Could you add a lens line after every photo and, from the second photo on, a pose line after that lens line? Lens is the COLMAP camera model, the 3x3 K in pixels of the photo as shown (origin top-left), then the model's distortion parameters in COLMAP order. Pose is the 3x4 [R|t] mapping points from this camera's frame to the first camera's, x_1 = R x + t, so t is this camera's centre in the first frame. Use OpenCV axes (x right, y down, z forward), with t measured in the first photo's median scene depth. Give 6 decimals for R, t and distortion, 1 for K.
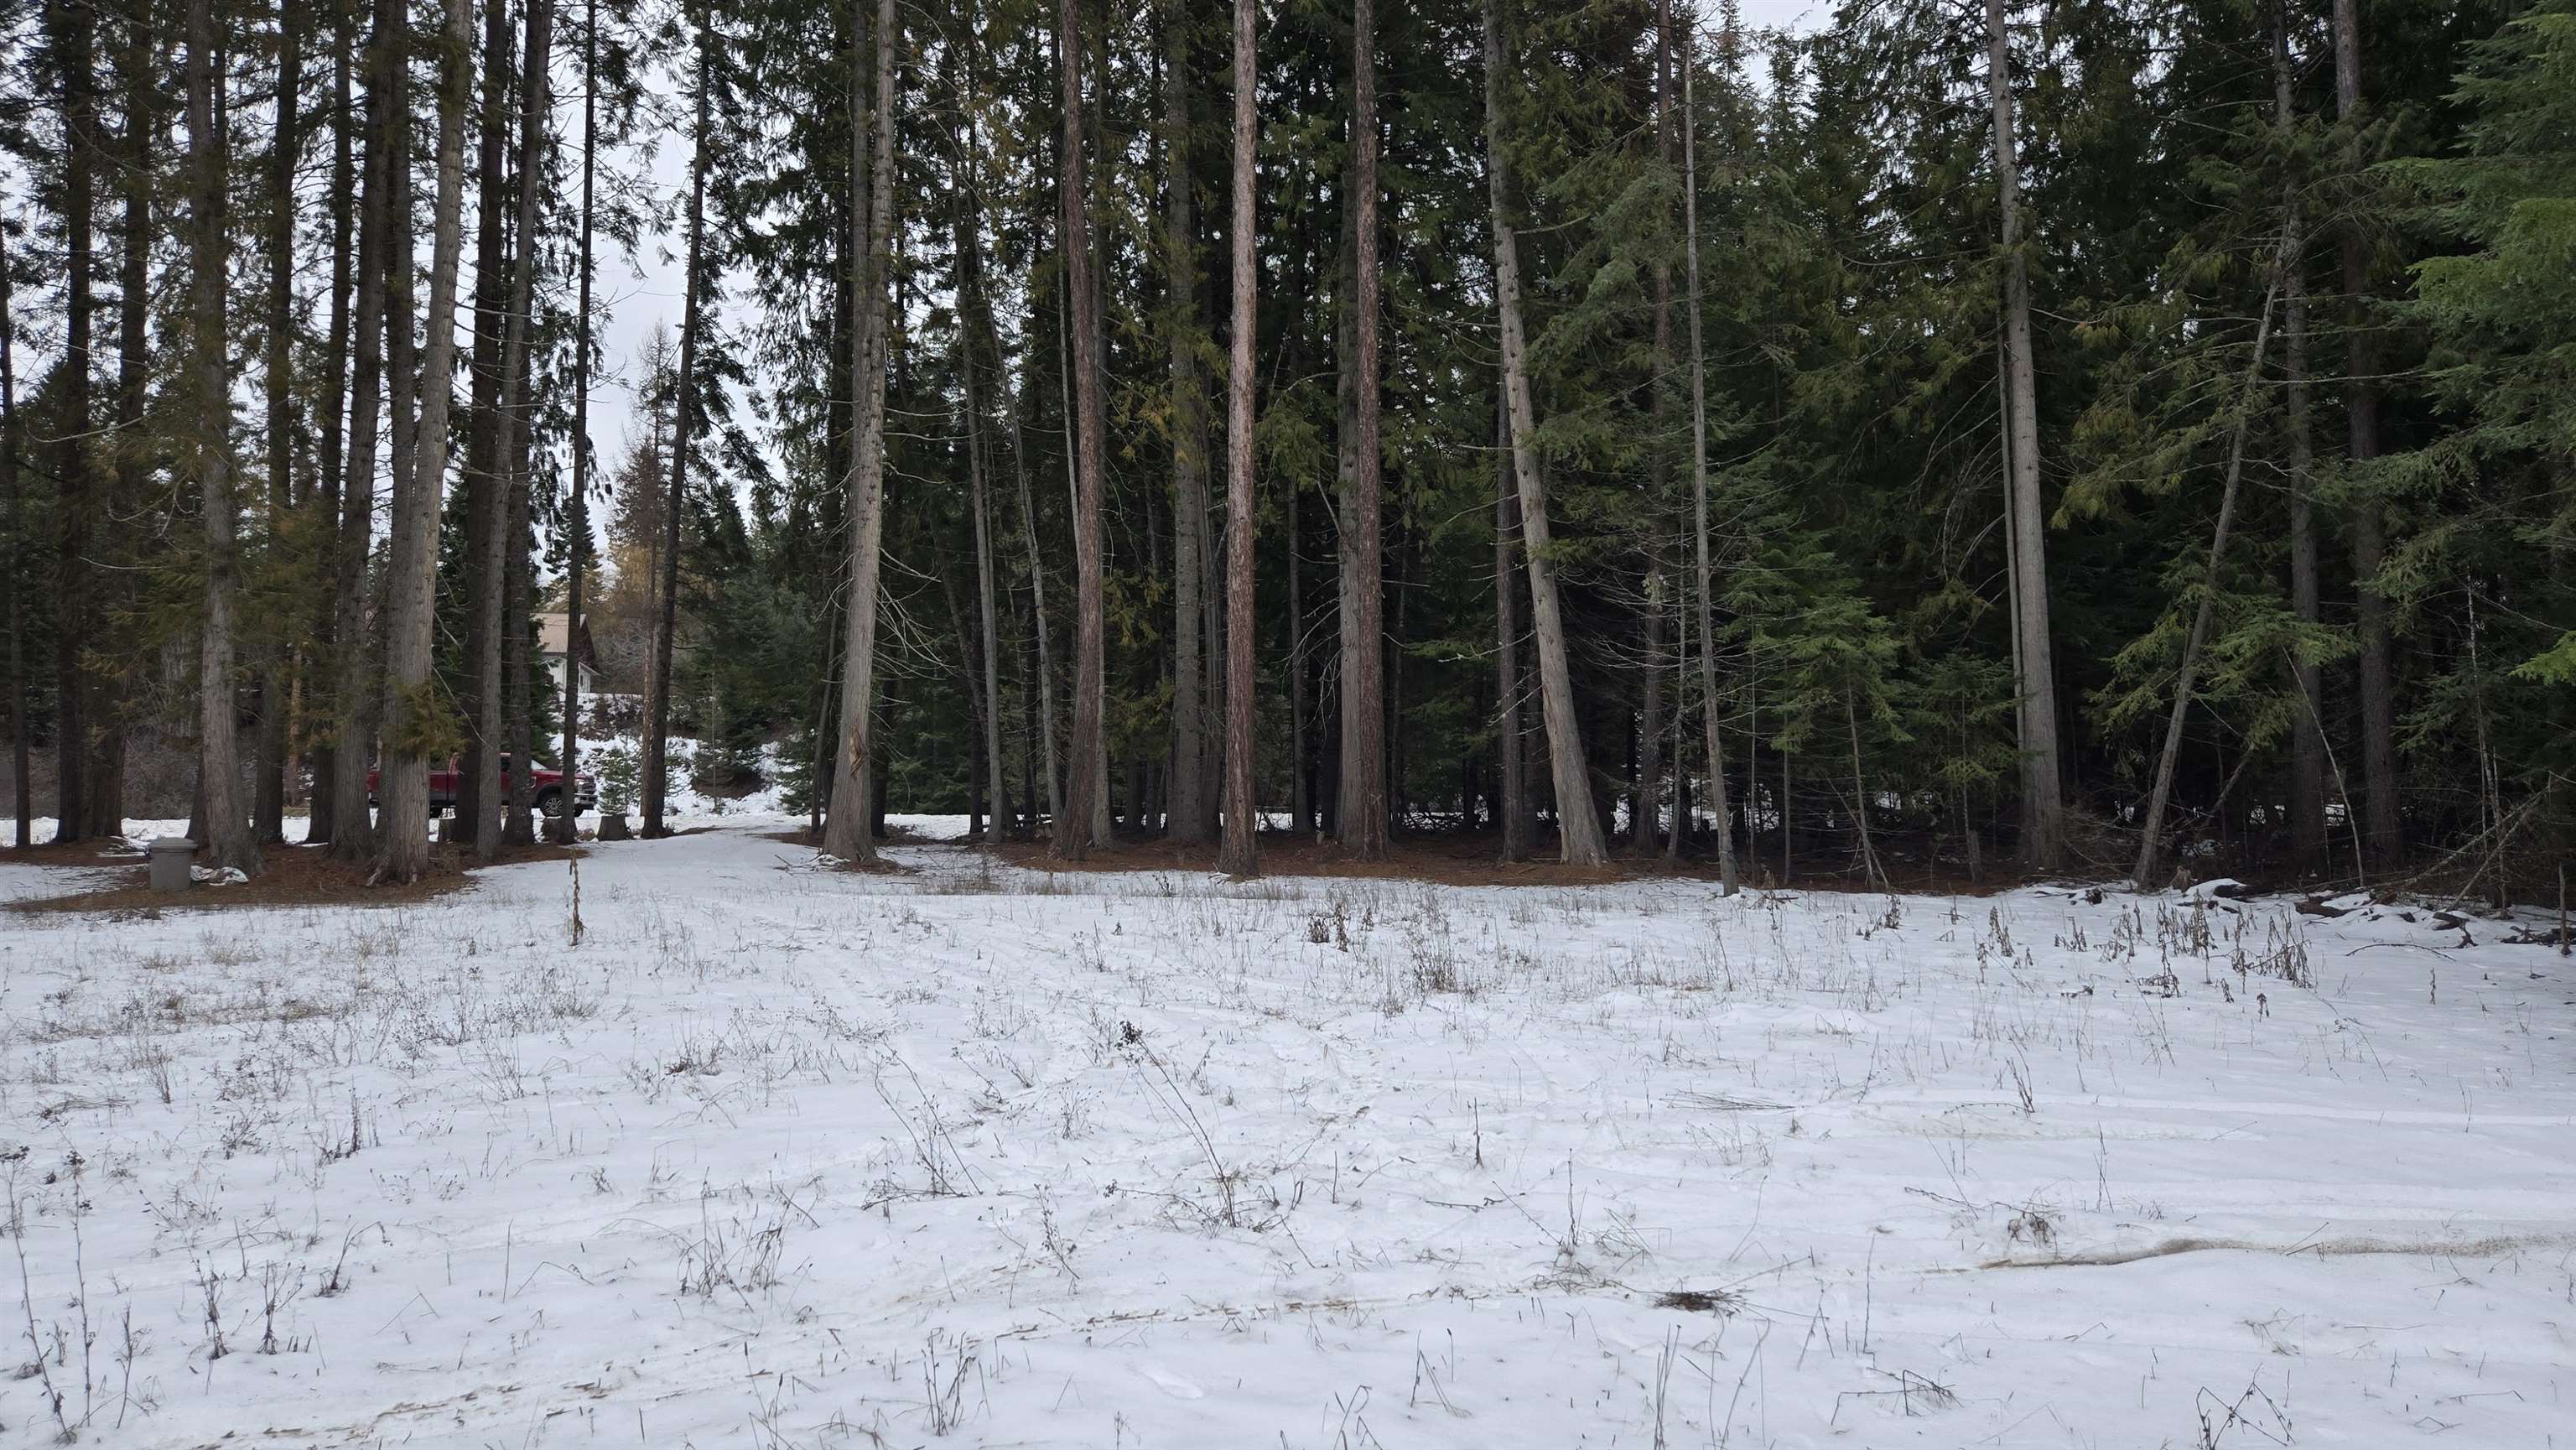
lens RADIAL K [[1732.1, 0, 1356.5], [0, 1732.1, 760.1], [0, 0, 1]] dist [0.067884, -0.052451]
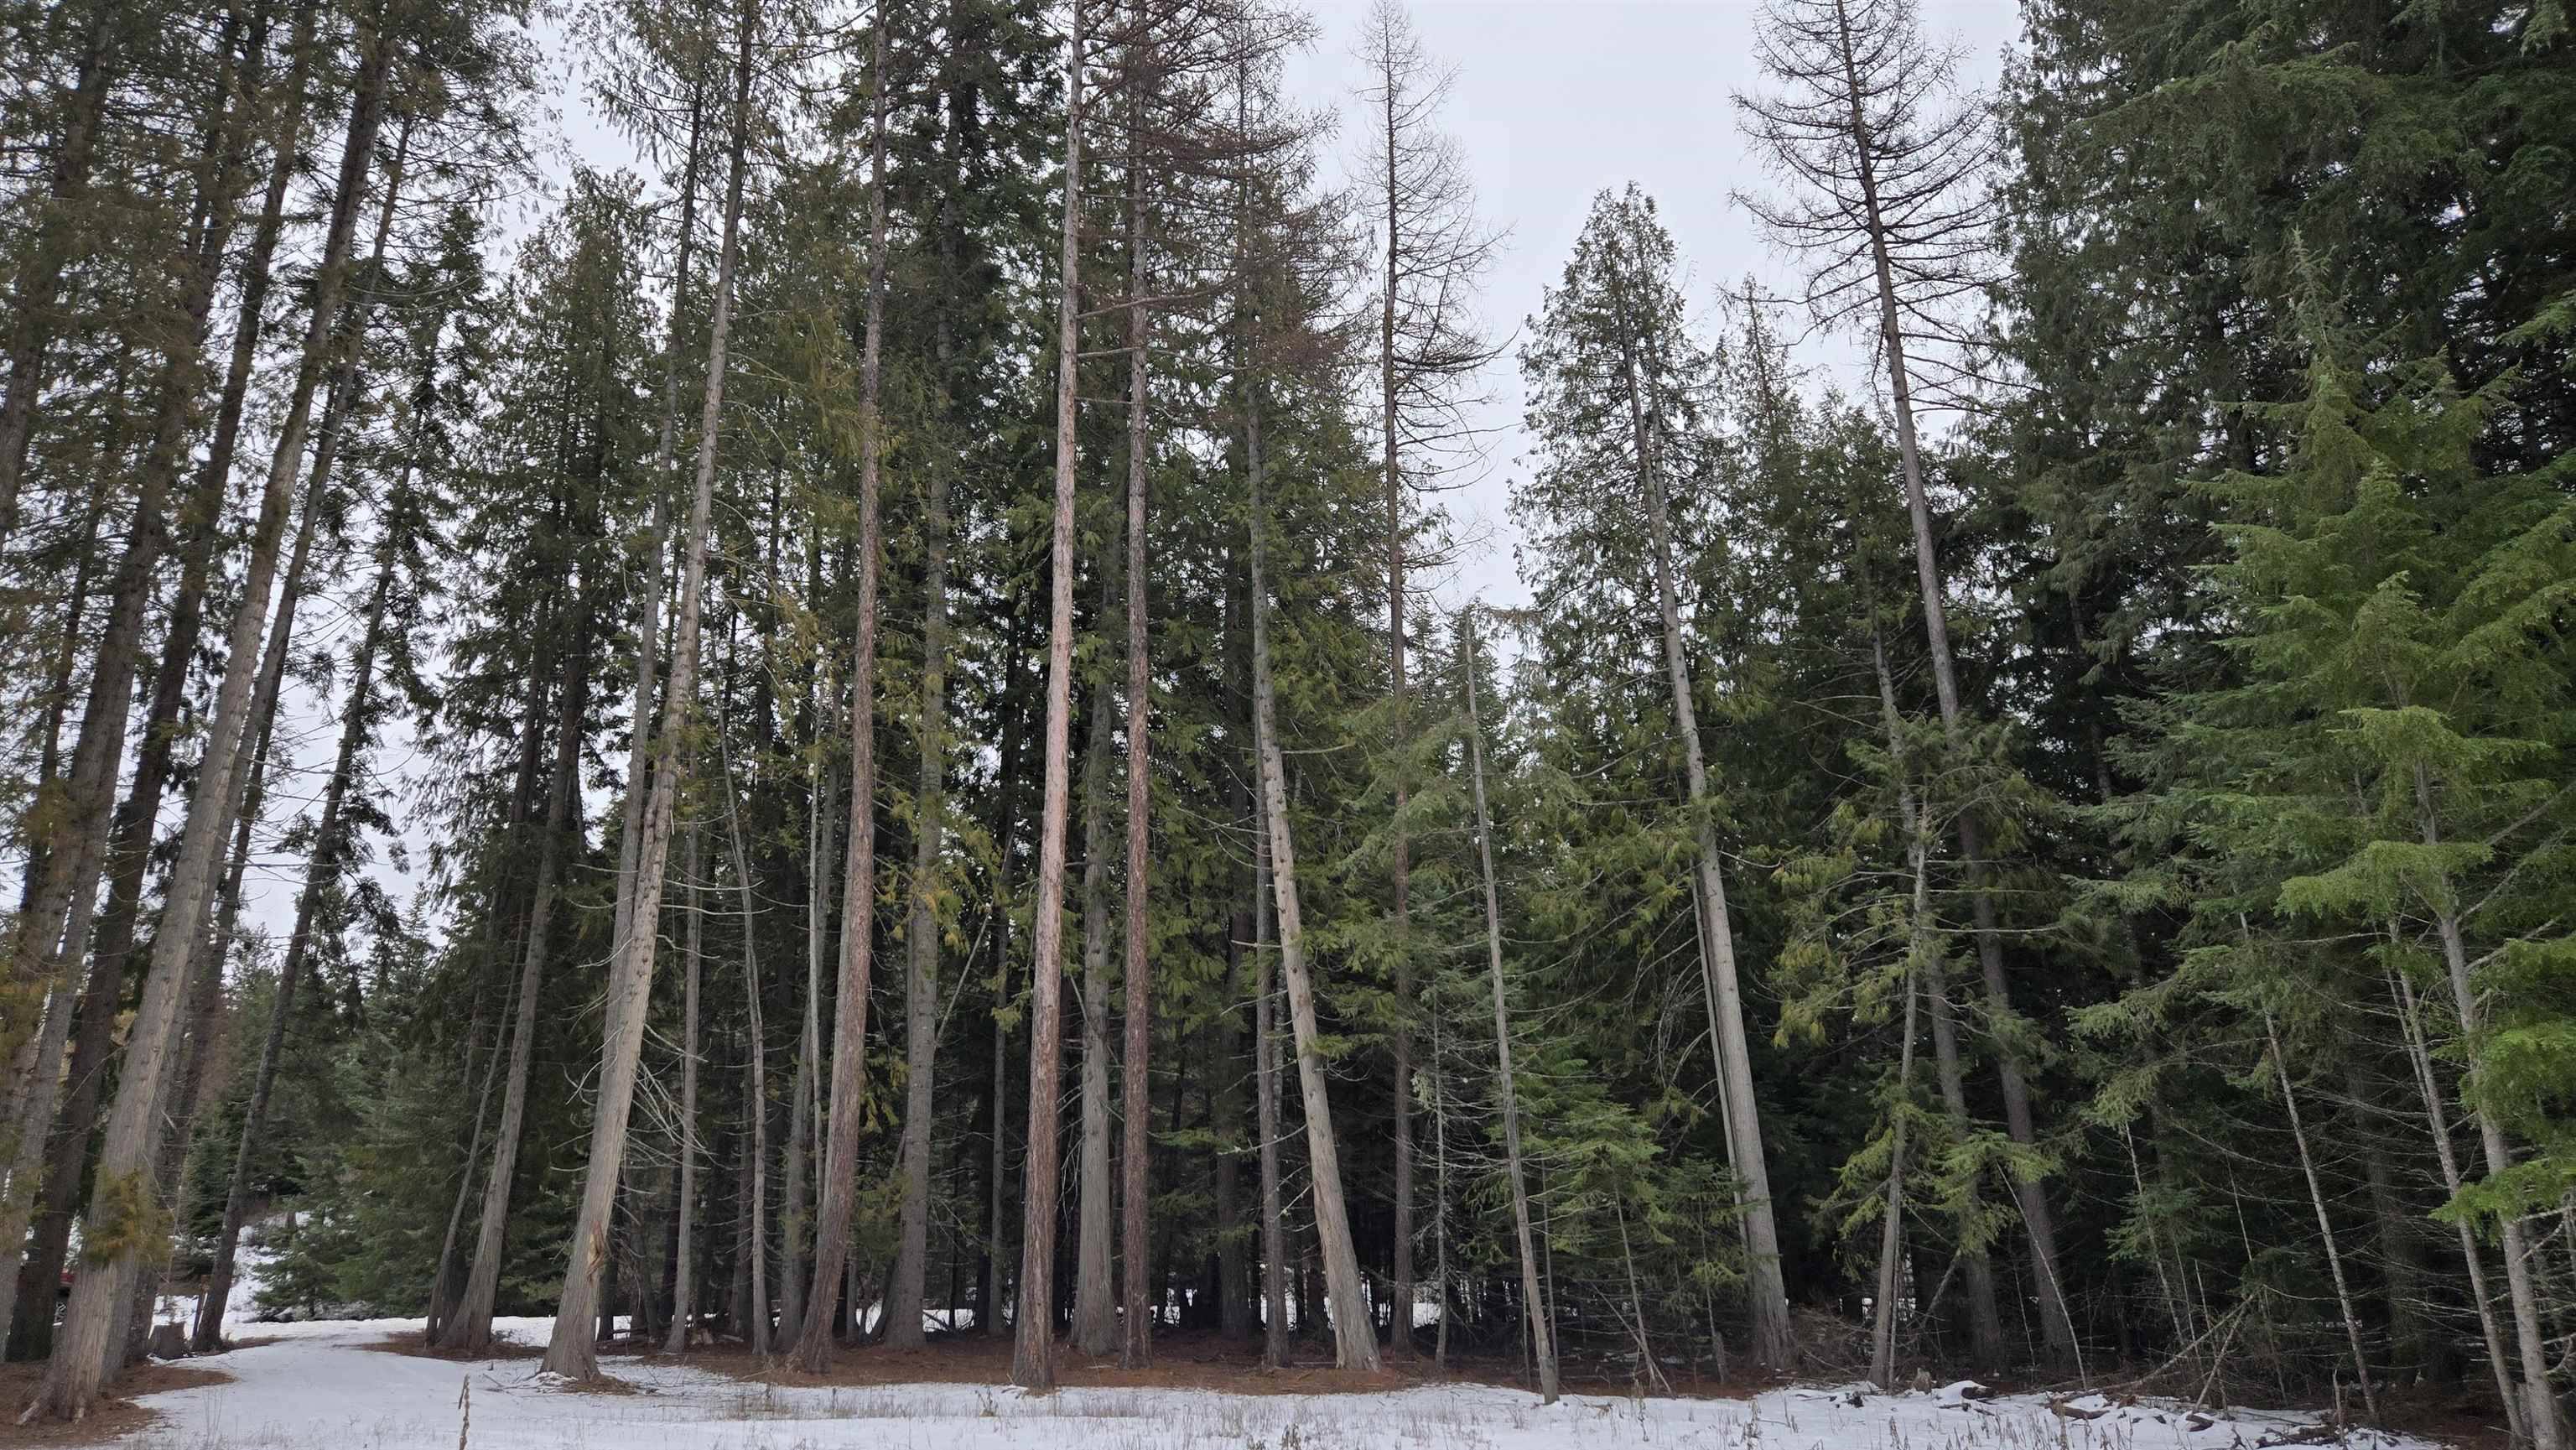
lens RADIAL K [[1732.1, 0, 1252.2], [0, 1732.1, 738.3], [0, 0, 1]] dist [0.067884, -0.052451]
pose [[0.966999, 0.075104, 0.243459, -0.194538], [-0.005099, 0.961078, -0.276229, -0.010220], [-0.254729, 0.265872, 0.929745, -0.008722]]
